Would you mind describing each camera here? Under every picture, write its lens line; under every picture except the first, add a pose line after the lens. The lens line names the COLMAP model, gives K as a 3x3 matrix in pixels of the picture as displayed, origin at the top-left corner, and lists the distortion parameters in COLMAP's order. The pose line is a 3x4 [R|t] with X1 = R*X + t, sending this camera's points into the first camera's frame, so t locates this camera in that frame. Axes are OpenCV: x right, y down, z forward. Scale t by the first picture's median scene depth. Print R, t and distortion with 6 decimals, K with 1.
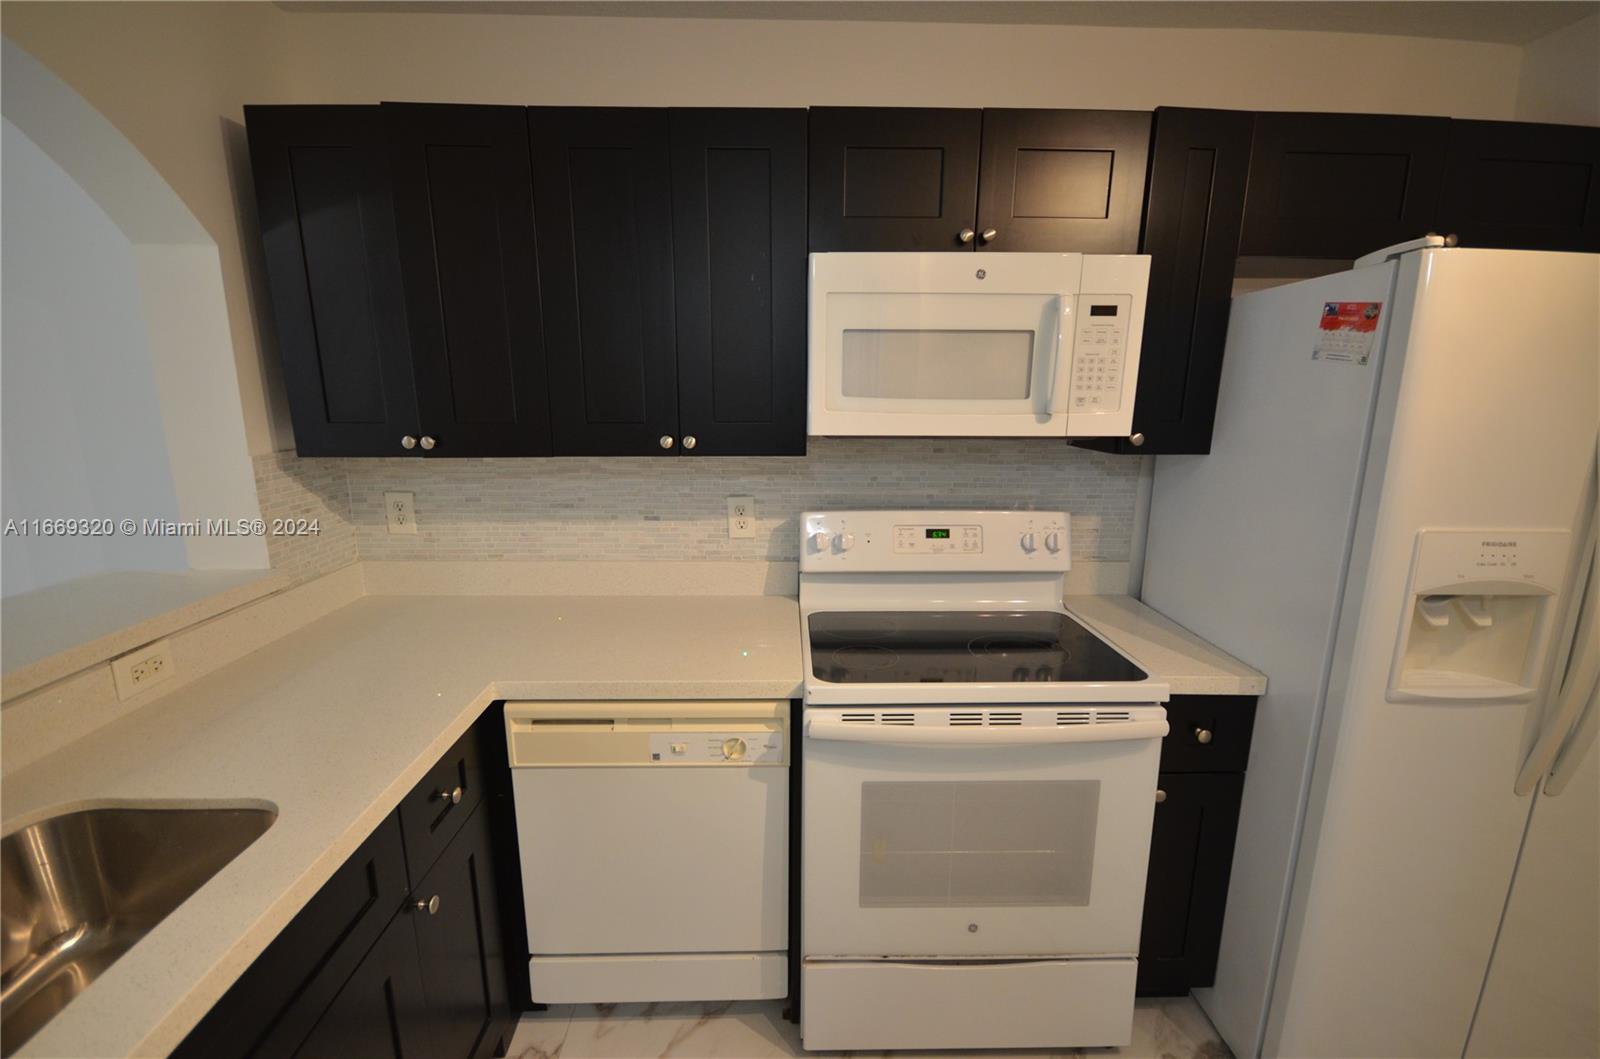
lens RADIAL K [[698.5, 0, 802.0], [0, 698.5, 539.9], [0, 0, 1]] dist [0.007200, -0.007589]
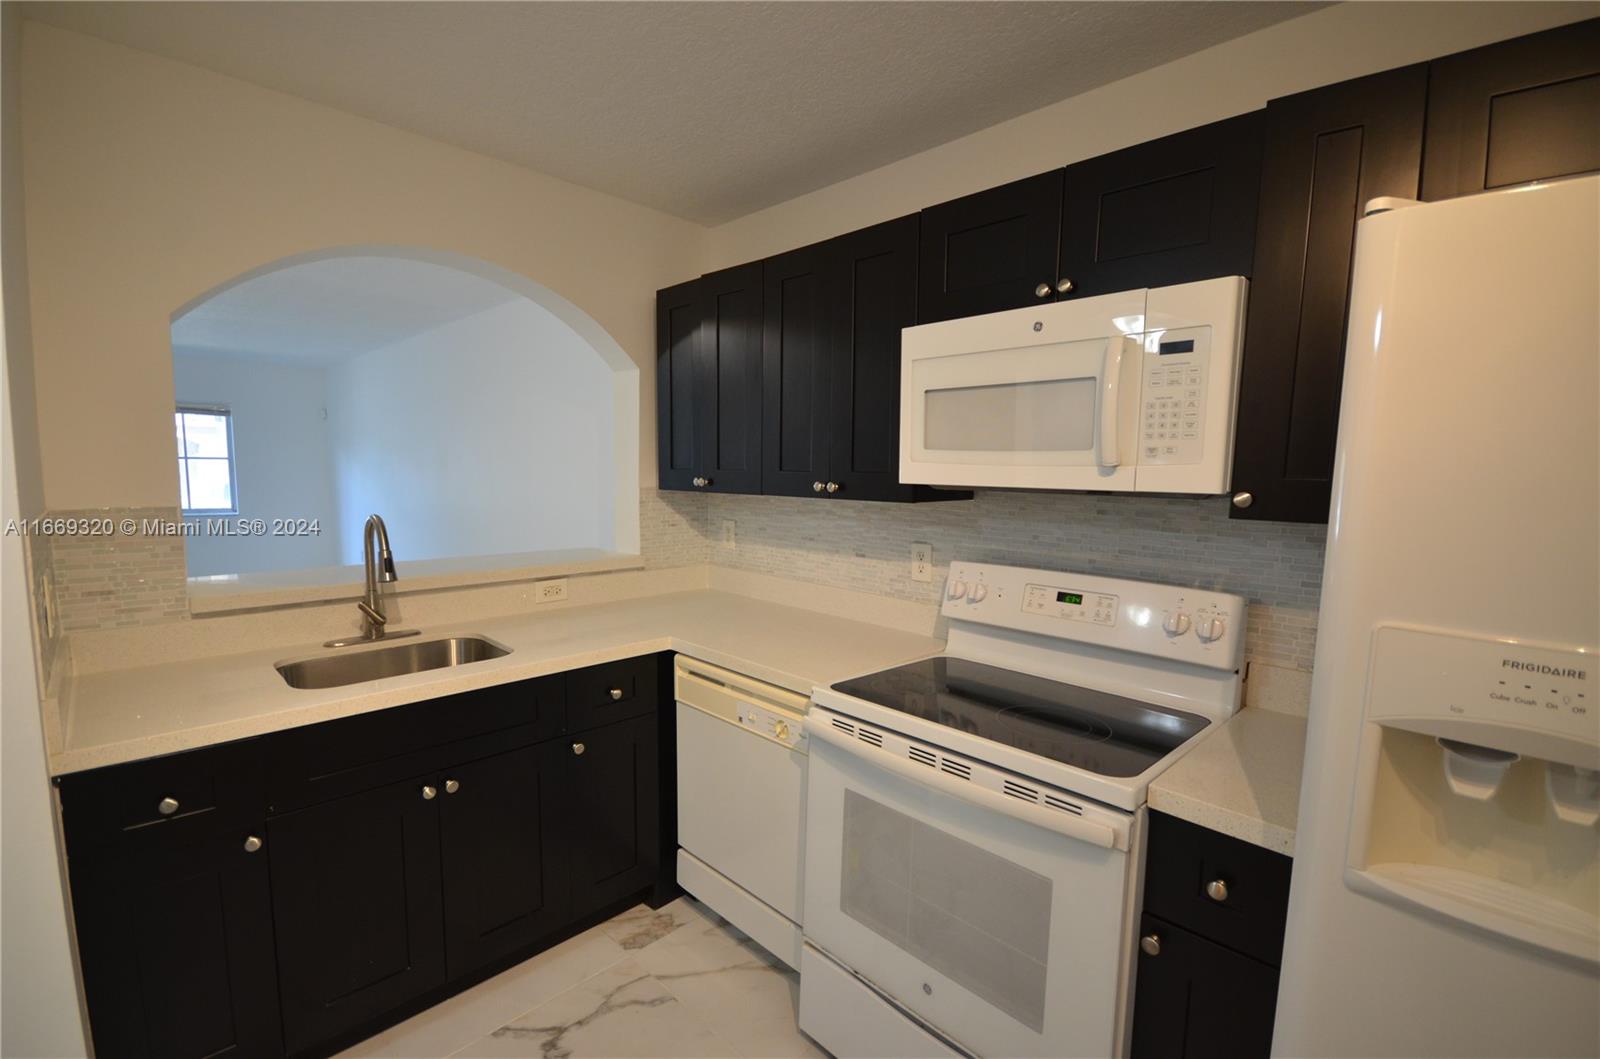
lens RADIAL K [[698.5, 0, 802.0], [0, 698.5, 539.9], [0, 0, 1]] dist [0.007200, -0.007589]
pose [[0.693929, 0.082009, -0.715358, 0.677181], [-0.166566, 0.984828, -0.048676, 0.021480], [0.700512, 0.152932, 0.697061, 0.103849]]
